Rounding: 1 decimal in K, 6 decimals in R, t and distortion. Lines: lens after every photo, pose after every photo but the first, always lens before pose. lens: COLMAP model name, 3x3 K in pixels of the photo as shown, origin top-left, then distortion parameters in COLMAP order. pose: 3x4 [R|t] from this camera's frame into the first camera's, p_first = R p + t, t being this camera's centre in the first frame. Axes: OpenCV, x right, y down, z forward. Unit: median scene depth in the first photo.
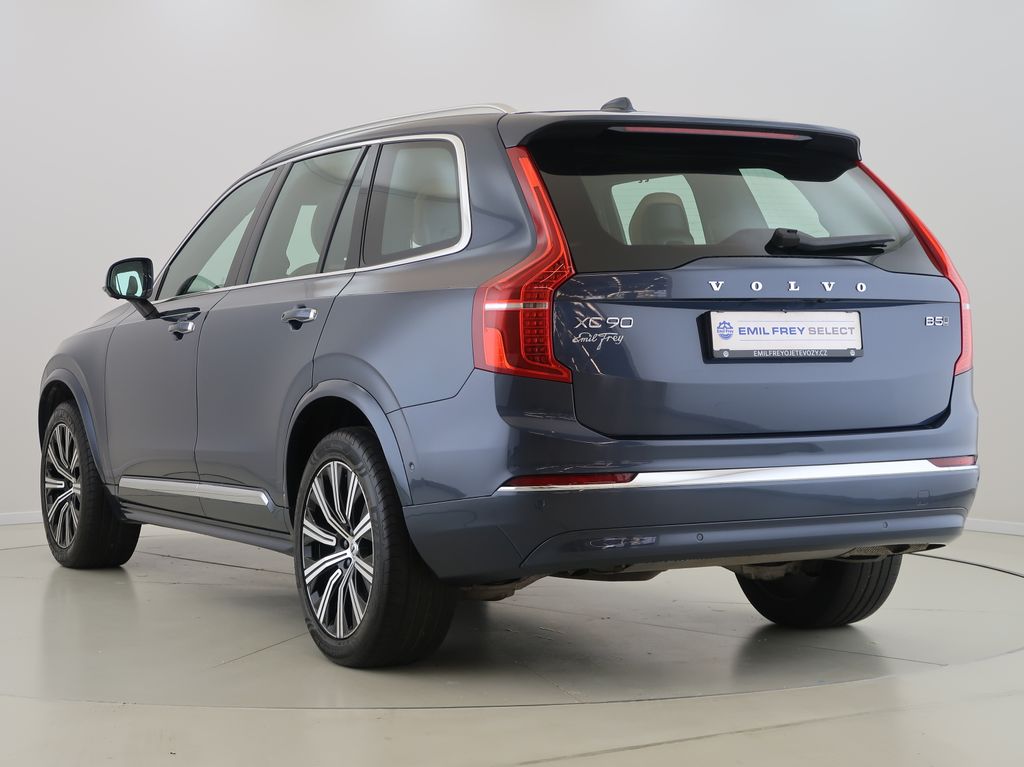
lens RADIAL K [[2238.9, 0, 512.4], [0, 2238.9, 381.0], [0, 0, 1]] dist [-0.126478, 0.000000]
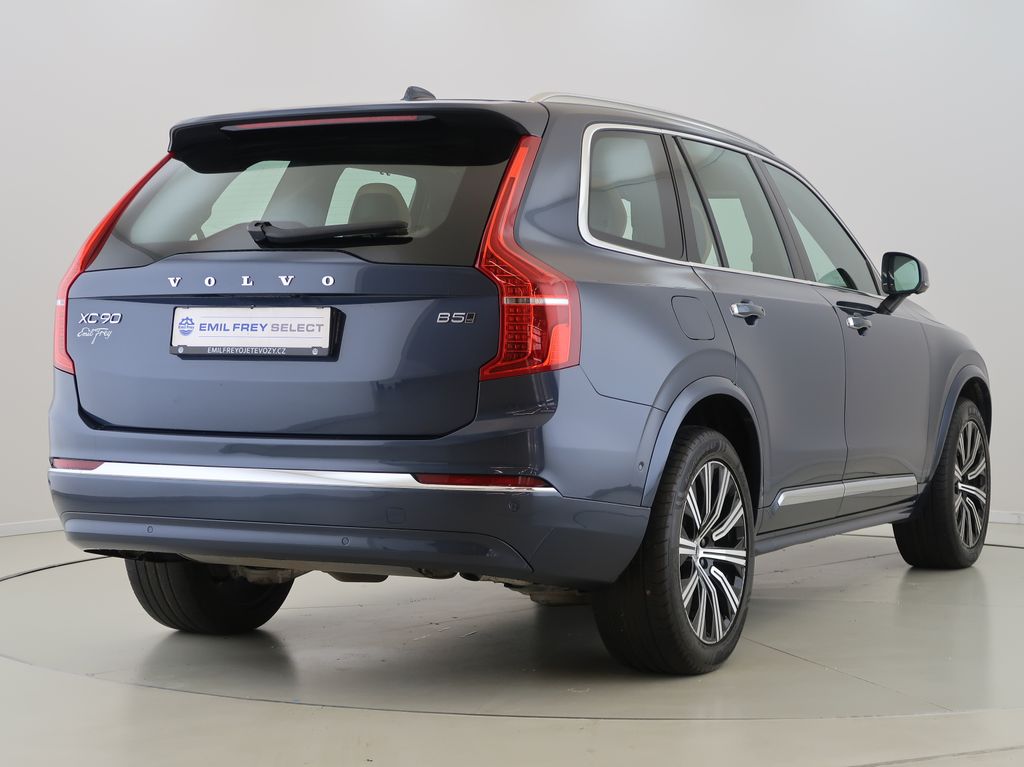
lens RADIAL K [[2238.9, 0, 513.3], [0, 2238.9, 381.4], [0, 0, 1]] dist [-0.126478, 0.000000]
pose [[0.555744, 0.026997, -0.830915, 0.982773], [-0.024532, 0.999570, 0.016068, -0.017314], [0.830991, 0.011454, 0.556167, 0.553870]]
